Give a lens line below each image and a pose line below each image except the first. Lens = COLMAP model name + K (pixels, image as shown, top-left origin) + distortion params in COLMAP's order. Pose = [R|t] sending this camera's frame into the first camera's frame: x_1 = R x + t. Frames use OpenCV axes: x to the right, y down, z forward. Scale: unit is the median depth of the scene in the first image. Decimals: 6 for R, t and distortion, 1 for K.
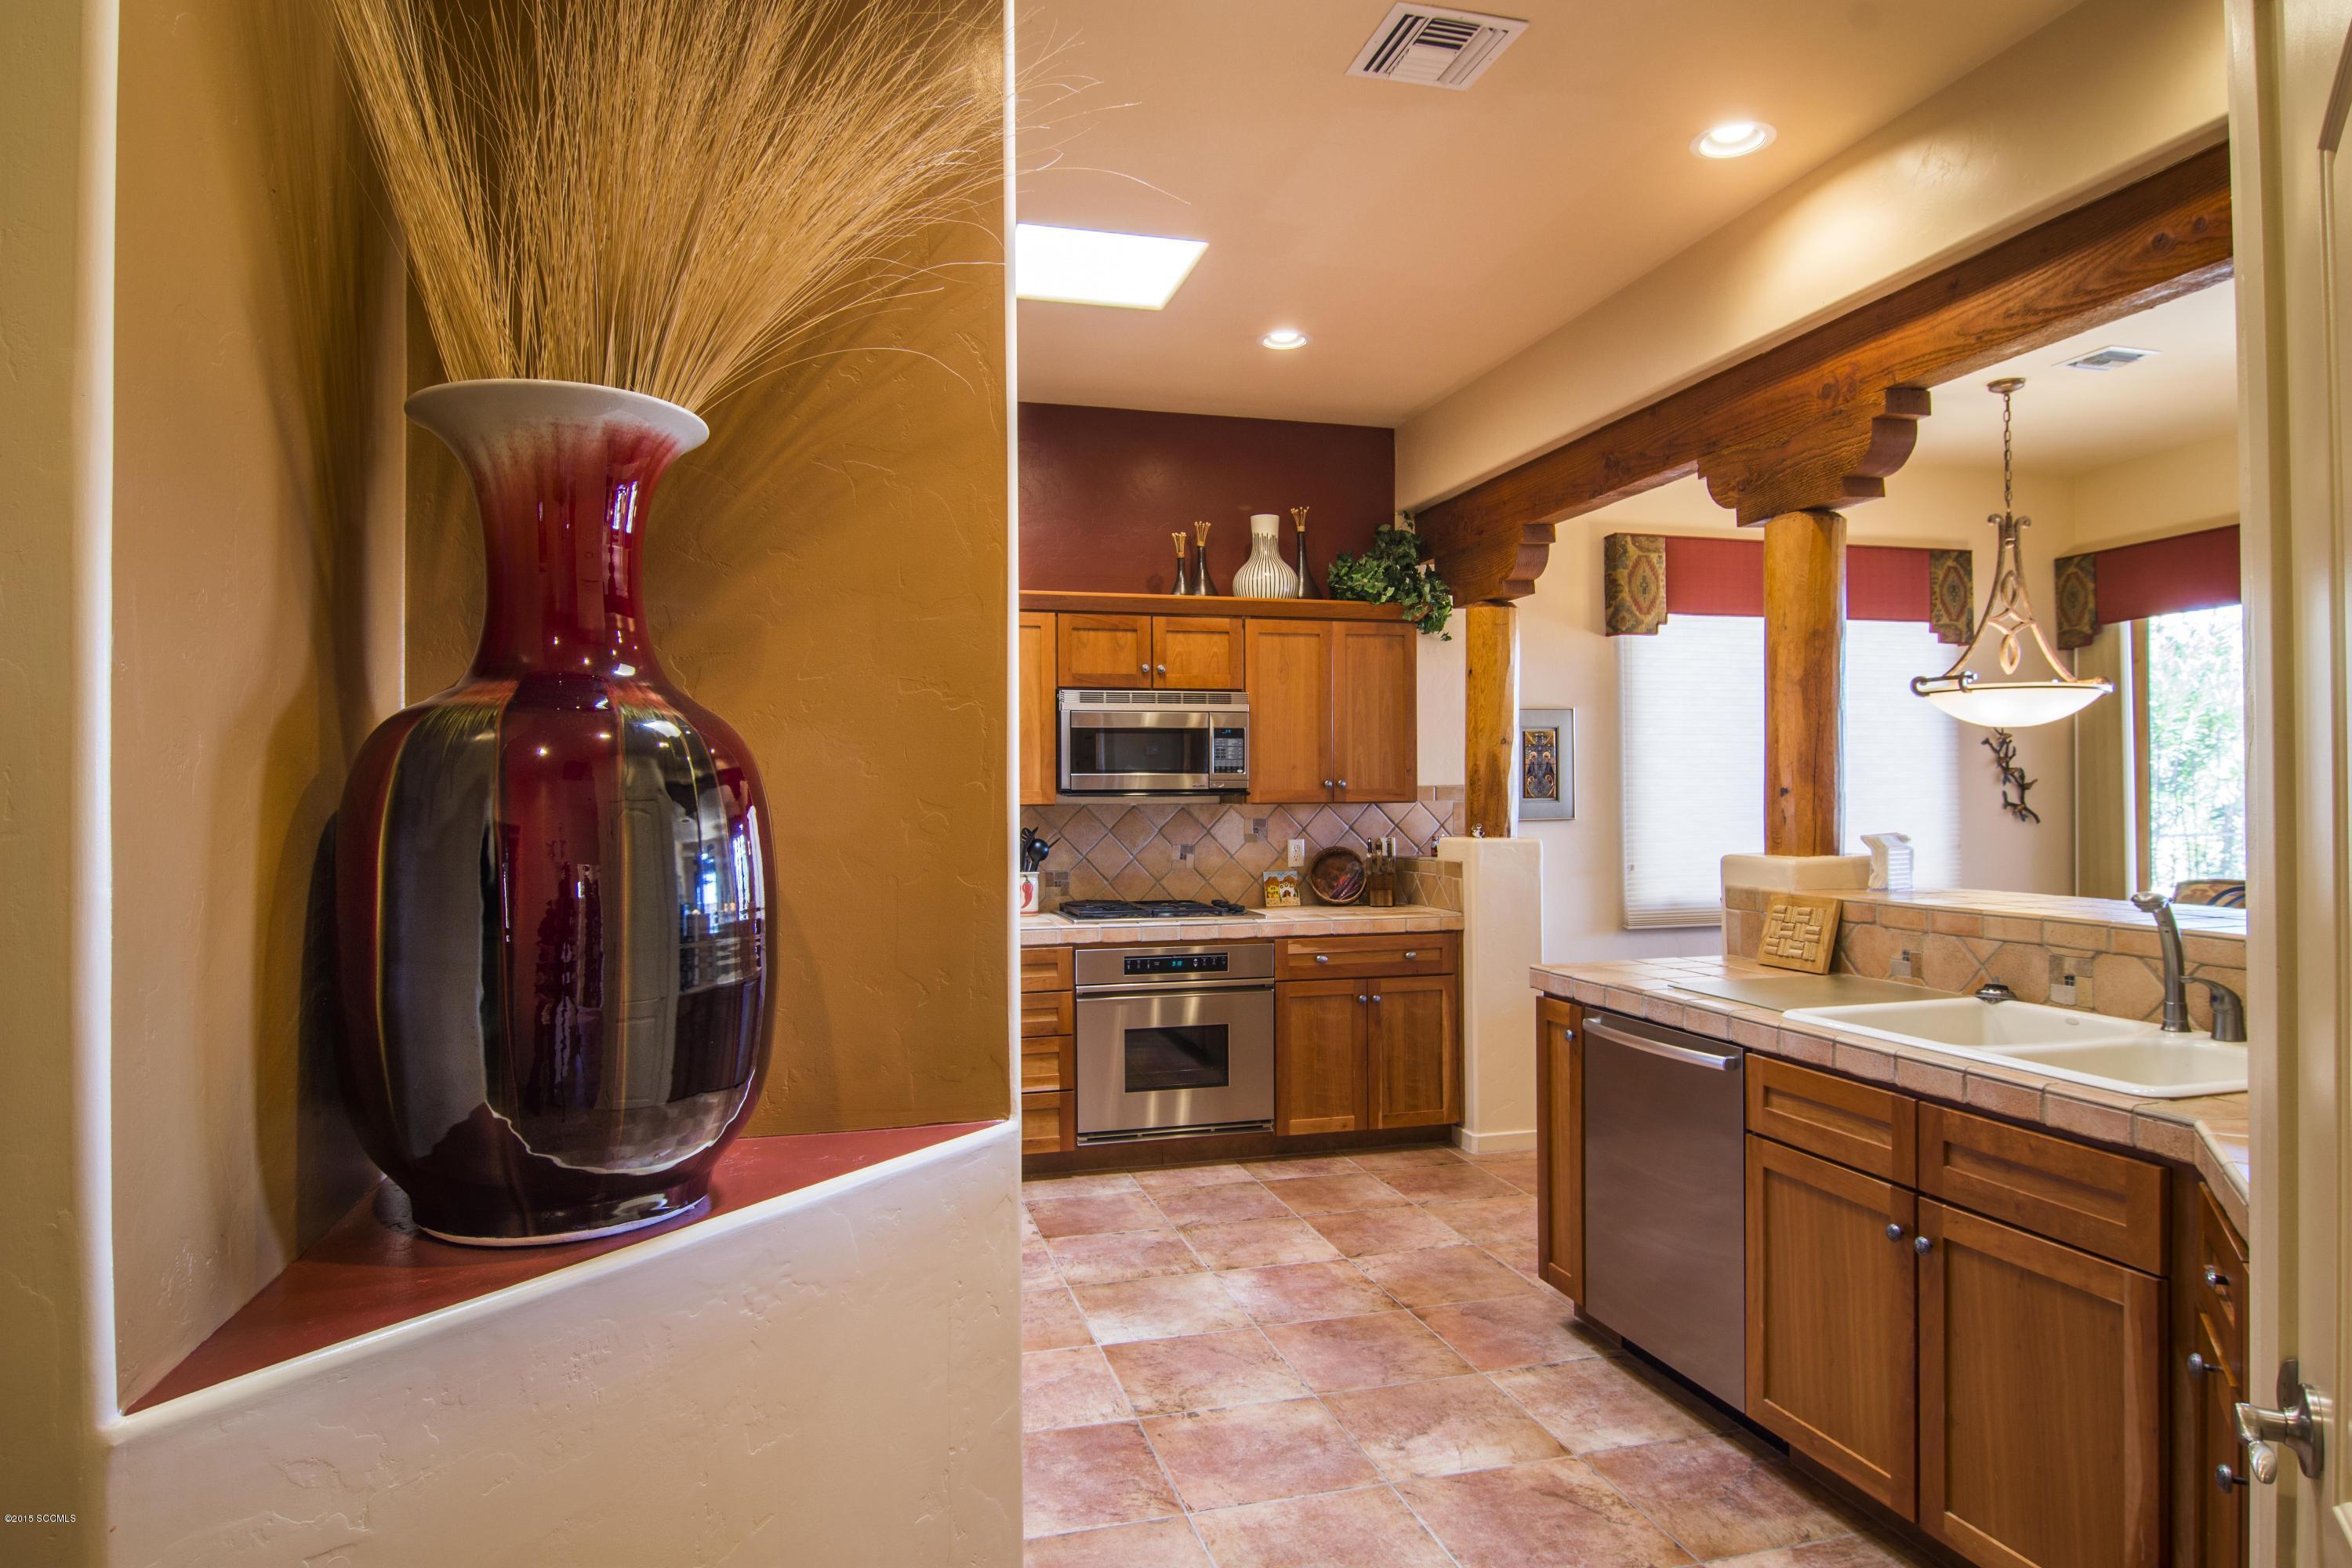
lens RADIAL K [[1405.3, 0, 1176.0], [0, 1405.3, 784.0], [0, 0, 1]] dist [-0.001701, -0.000030]
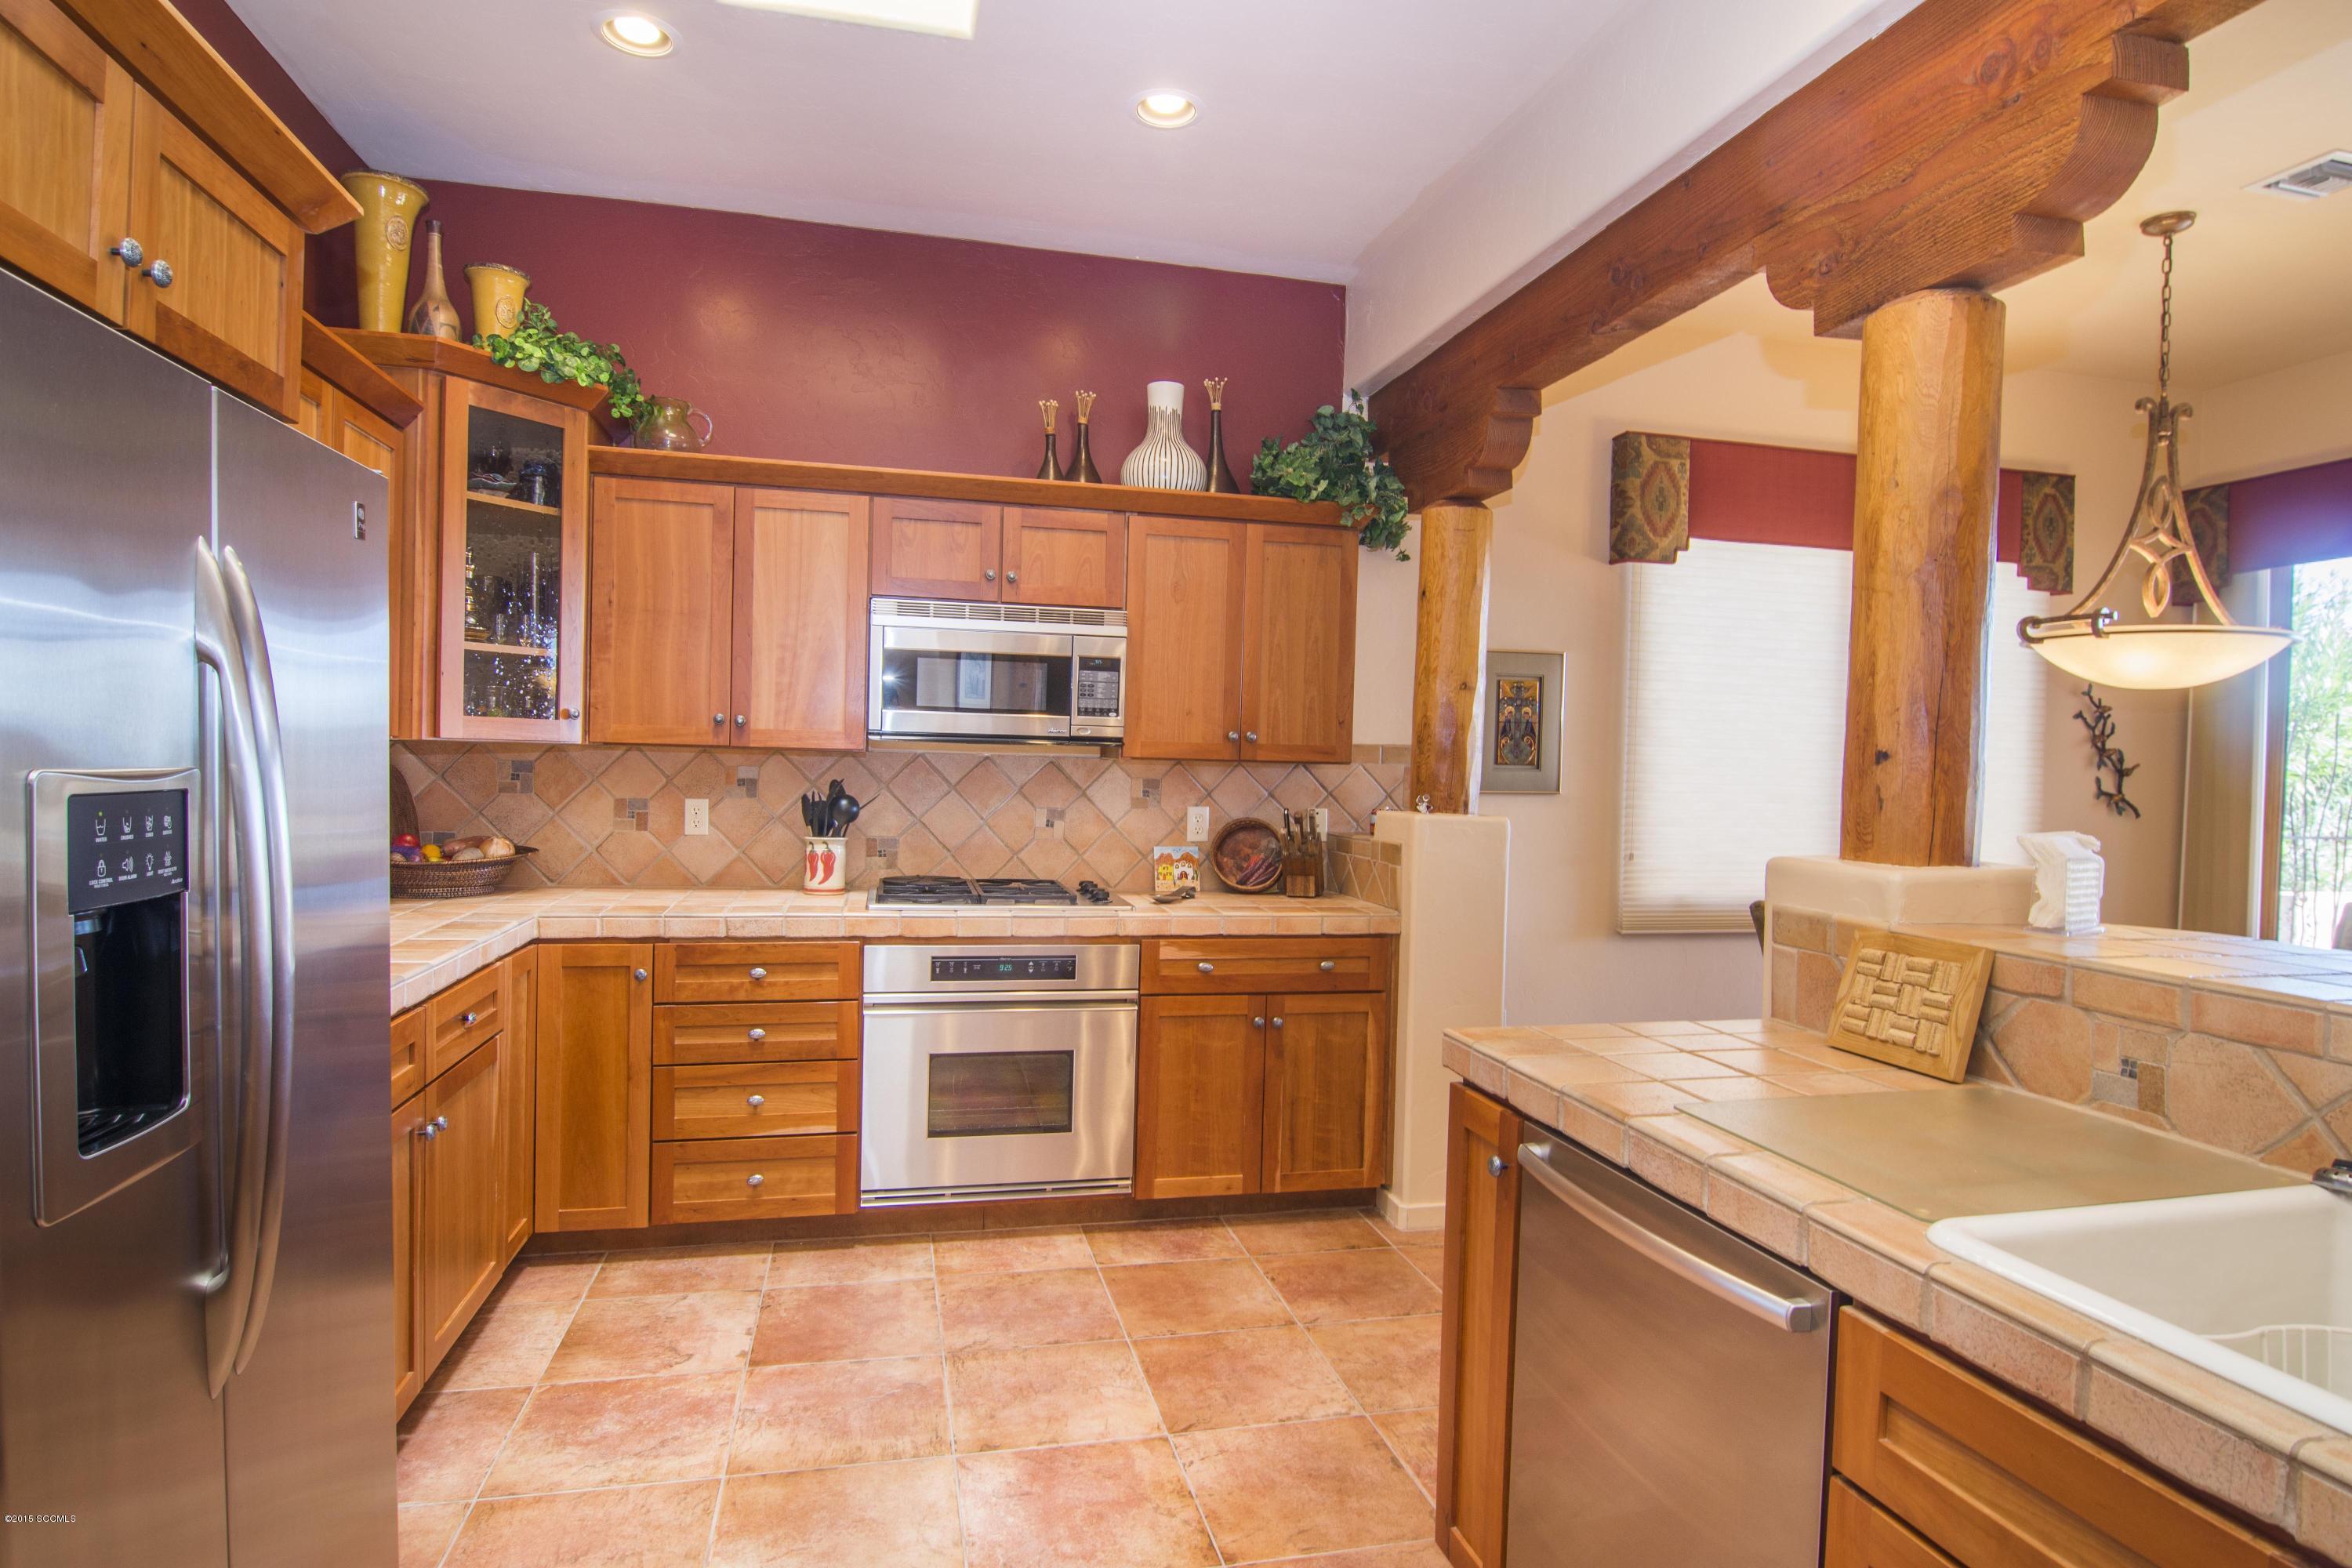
lens RADIAL K [[1282.4, 0, 1176.0], [0, 1282.4, 784.0], [0, 0, 1]] dist [-0.005922, -0.006186]
pose [[0.998845, 0.034113, -0.033849, 0.106548], [-0.033215, 0.999091, 0.026736, 0.008831], [0.034730, -0.025581, 0.999069, 0.313596]]
